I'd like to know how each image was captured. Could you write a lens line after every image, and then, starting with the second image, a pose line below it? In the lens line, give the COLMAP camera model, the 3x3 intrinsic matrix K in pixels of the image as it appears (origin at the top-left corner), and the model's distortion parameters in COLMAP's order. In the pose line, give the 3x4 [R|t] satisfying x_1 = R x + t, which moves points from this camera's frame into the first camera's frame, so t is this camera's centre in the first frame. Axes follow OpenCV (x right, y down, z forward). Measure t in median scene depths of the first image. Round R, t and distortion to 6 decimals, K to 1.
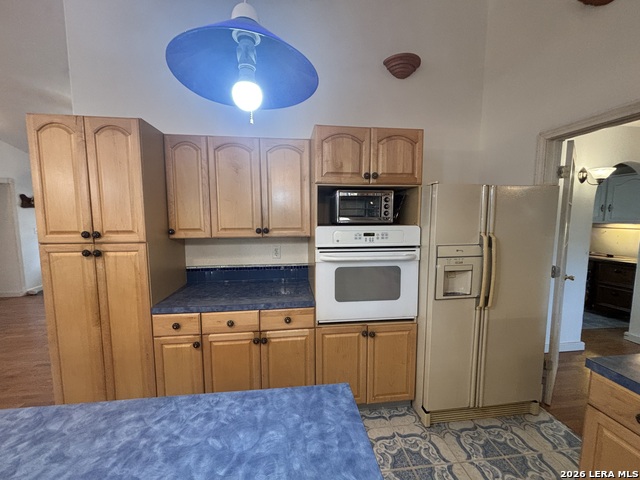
lens RADIAL K [[259.6, 0, 319.3], [0, 259.6, 239.1], [0, 0, 1]] dist [0.003400, -0.001213]
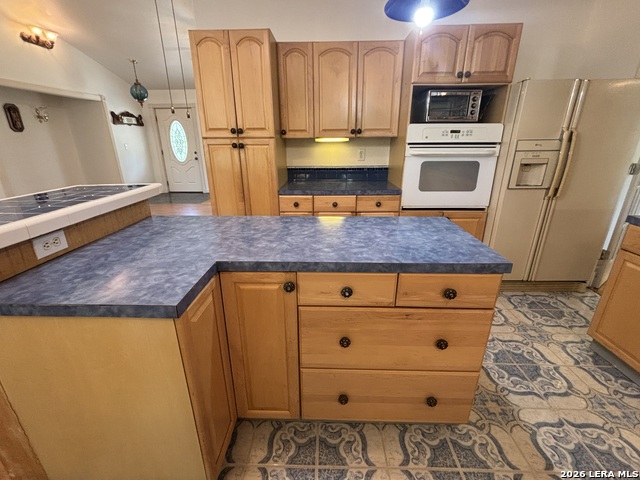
lens RADIAL K [[286.7, 0, 319.3], [0, 286.7, 240.0], [0, 0, 1]] dist [-0.001744, 0.002067]
pose [[0.988567, 0.044629, -0.144028, -0.198759], [-0.008690, 0.970470, 0.241066, 0.147959], [0.150534, -0.237058, 0.959762, -0.423374]]
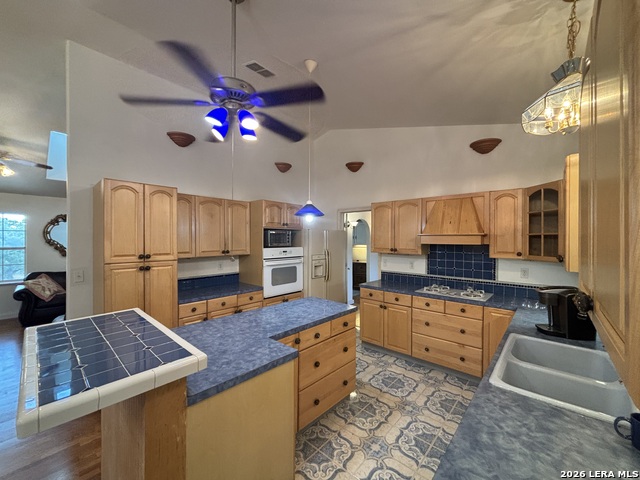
lens RADIAL K [[259.6, 0, 320.9], [0, 259.6, 238.2], [0, 0, 1]] dist [0.003400, -0.001213]
pose [[0.753242, 0.003256, 0.657735, -0.984225], [0.061435, 0.995268, -0.075283, 0.051005], [-0.654868, 0.097114, 0.749478, -0.792989]]
